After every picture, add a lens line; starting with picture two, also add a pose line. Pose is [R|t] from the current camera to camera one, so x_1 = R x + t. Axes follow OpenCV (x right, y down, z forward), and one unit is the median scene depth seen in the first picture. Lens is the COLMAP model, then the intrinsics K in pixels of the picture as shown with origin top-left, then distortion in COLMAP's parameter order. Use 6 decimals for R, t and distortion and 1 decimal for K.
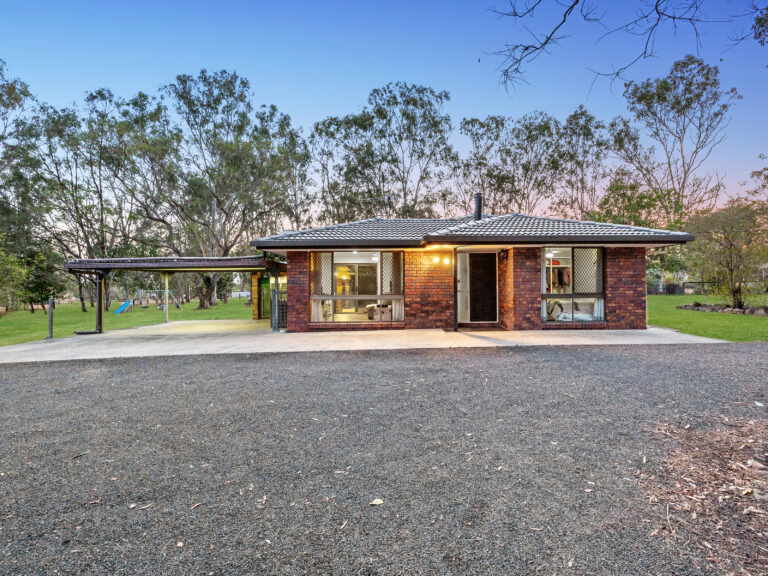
lens RADIAL K [[345.1, 0, 389.3], [0, 345.1, 293.2], [0, 0, 1]] dist [0.002131, 0.000492]
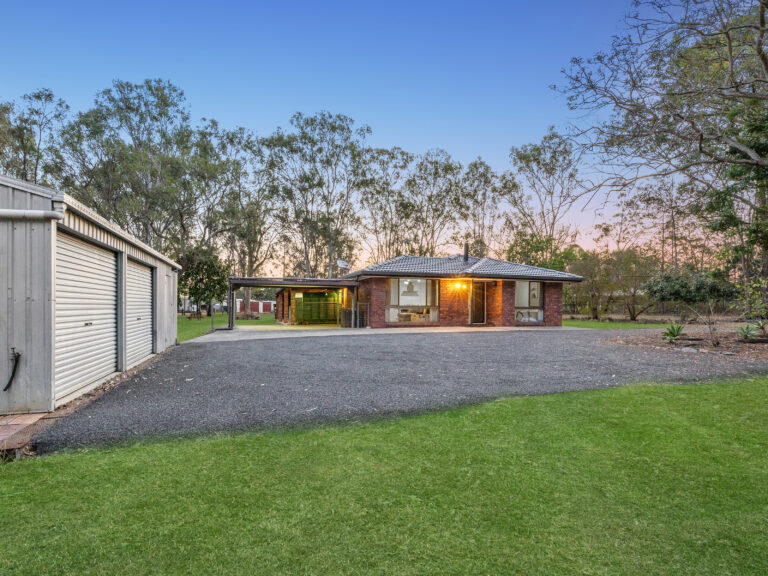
lens RADIAL K [[342.3, 0, 384.0], [0, 342.3, 288.0], [0, 0, 1]] dist [-0.002136, -0.000149]
pose [[0.967052, 0.032425, 0.252506, -0.094536], [-0.016058, 0.997650, -0.066612, 0.004948], [-0.254073, 0.060363, 0.965300, -0.078723]]
